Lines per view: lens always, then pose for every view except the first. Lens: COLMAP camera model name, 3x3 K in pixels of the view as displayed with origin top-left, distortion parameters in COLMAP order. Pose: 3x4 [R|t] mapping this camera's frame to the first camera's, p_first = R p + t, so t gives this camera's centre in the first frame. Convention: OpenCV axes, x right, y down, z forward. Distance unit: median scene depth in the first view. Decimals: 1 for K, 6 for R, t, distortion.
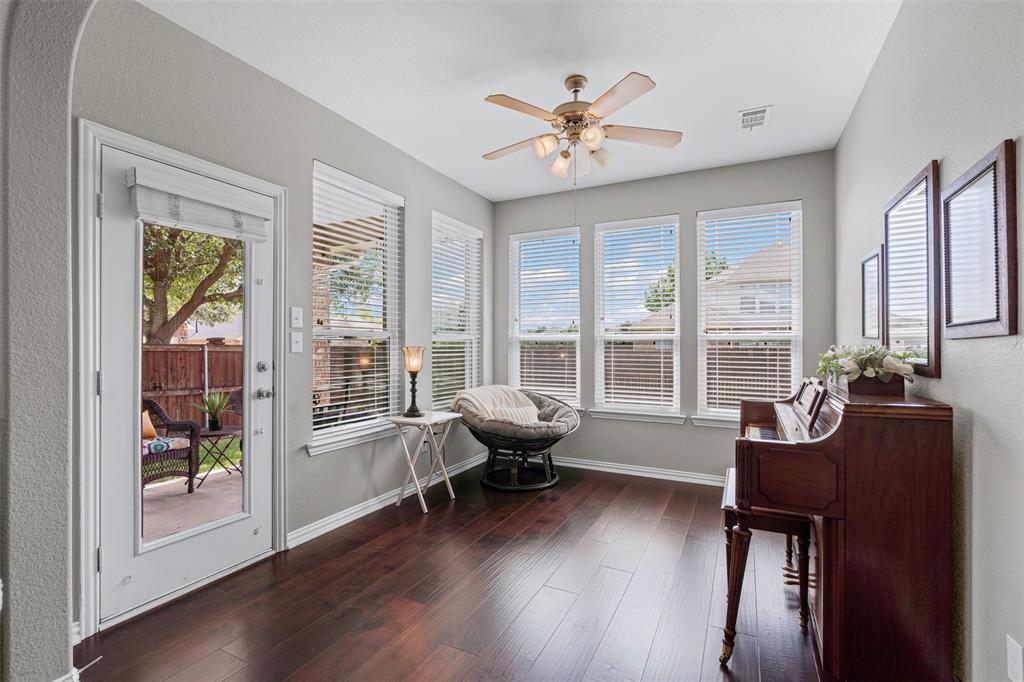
lens RADIAL K [[465.3, 0, 513.7], [0, 465.3, 347.7], [0, 0, 1]] dist [-0.002263, 0.001600]
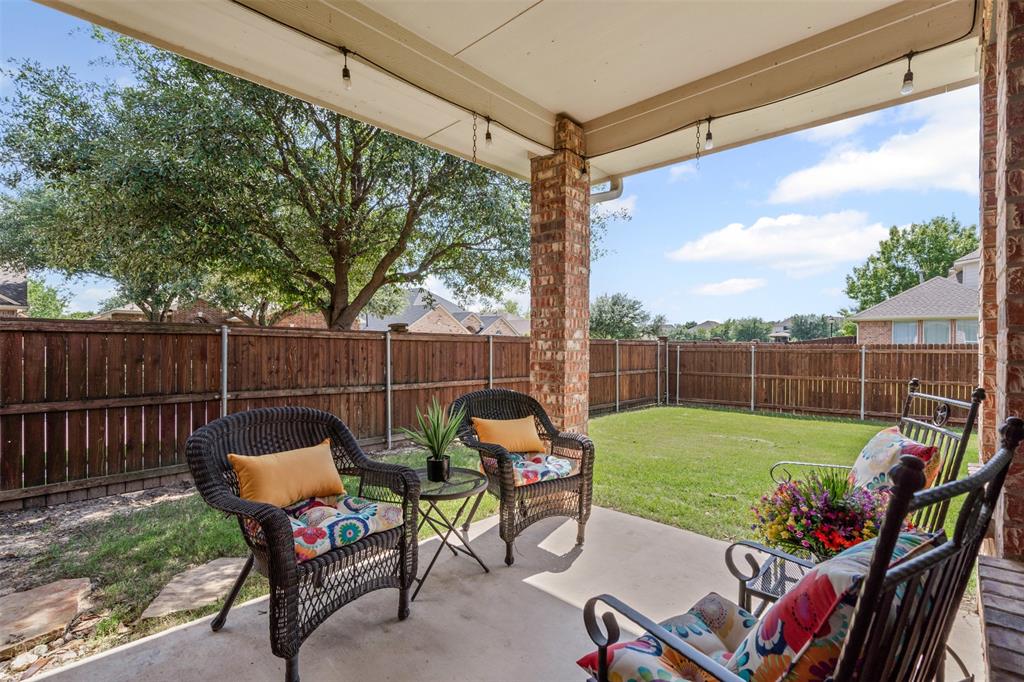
lens RADIAL K [[465.3, 0, 510.0], [0, 465.3, 344.6], [0, 0, 1]] dist [-0.002263, 0.001600]
pose [[0.956886, 0.008595, -0.290335, -0.218305], [-0.007964, 0.999963, 0.003354, 0.012337], [0.290353, -0.000897, 0.956919, 0.276090]]
